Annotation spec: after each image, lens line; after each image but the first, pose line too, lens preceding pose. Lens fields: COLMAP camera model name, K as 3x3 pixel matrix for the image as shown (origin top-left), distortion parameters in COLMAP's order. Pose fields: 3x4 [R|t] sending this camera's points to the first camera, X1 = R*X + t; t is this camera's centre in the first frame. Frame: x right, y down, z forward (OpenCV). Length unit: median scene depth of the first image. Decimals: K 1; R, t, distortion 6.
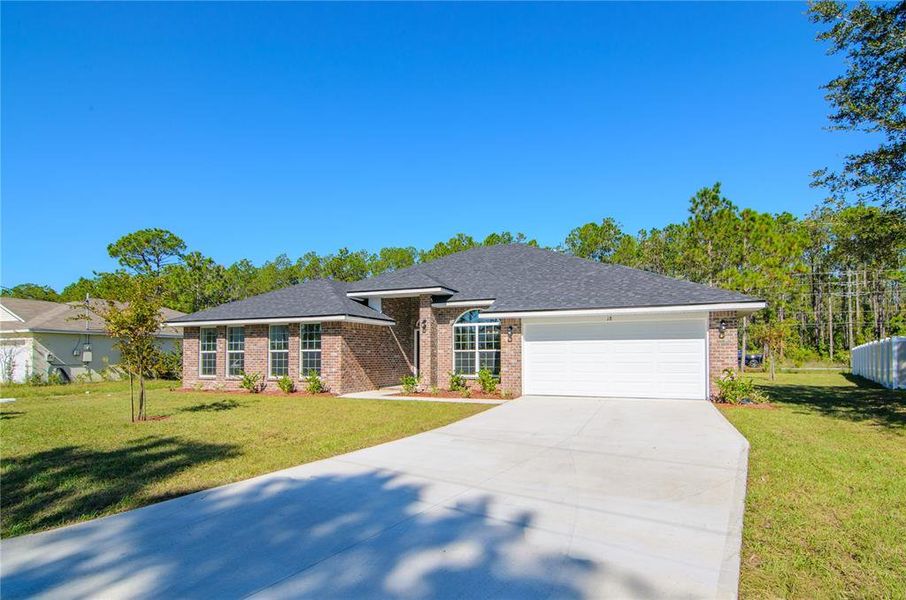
lens RADIAL K [[486.8, 0, 470.1], [0, 486.8, 334.6], [0, 0, 1]] dist [-0.012057, -0.006007]
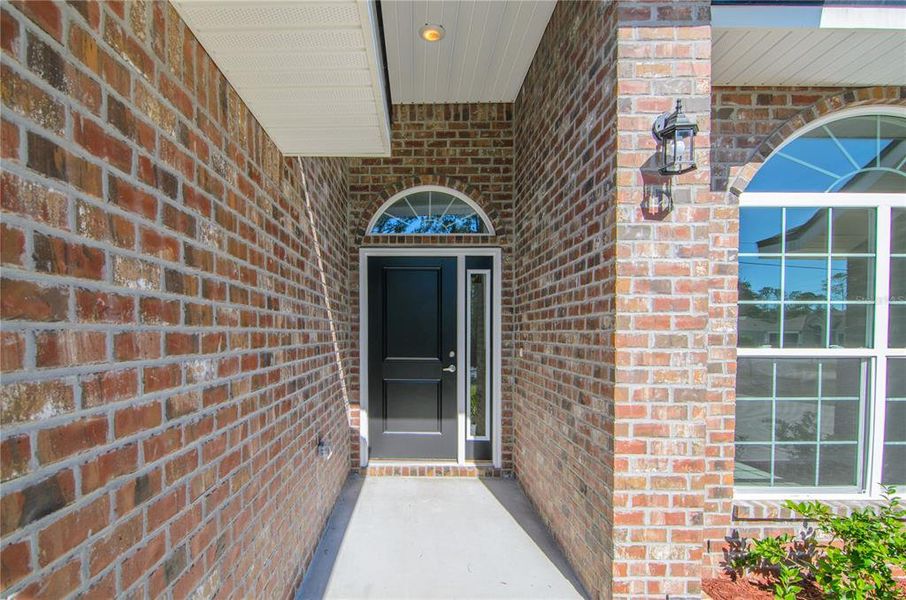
lens RADIAL K [[486.8, 0, 422.5], [0, 486.8, 359.9], [0, 0, 1]] dist [-0.012057, -0.006007]
pose [[0.926290, -0.012623, 0.376601, -0.203036], [-0.023998, 0.995434, 0.092390, 0.023779], [-0.376047, -0.094618, 0.921757, 0.899071]]
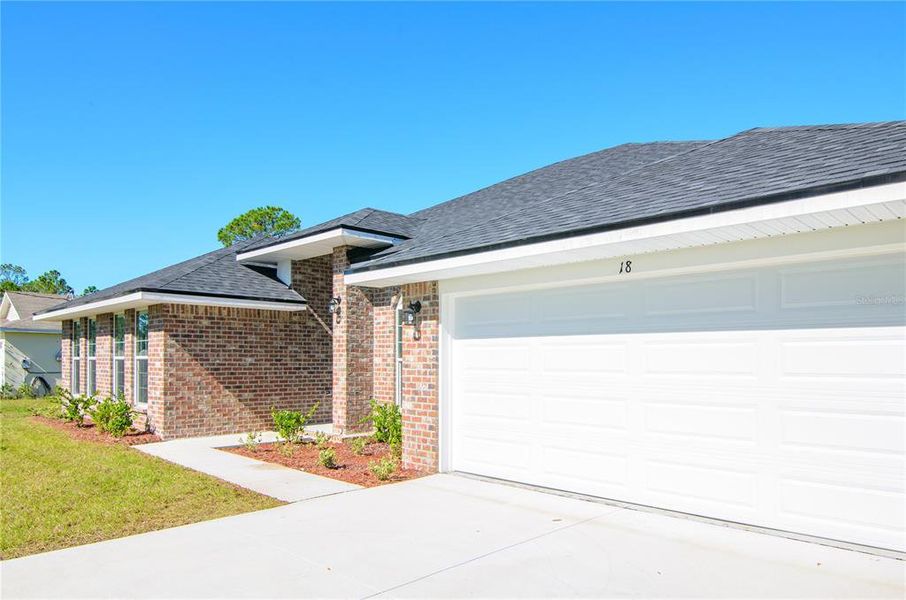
lens RADIAL K [[625.8, 0, 455.8], [0, 625.8, 371.6], [0, 0, 1]] dist [0.001369, -0.011565]
pose [[0.916088, 0.013880, -0.400737, 0.279130], [0.011422, 0.998092, 0.060681, 0.008032], [0.400815, -0.060166, 0.914181, 0.450848]]
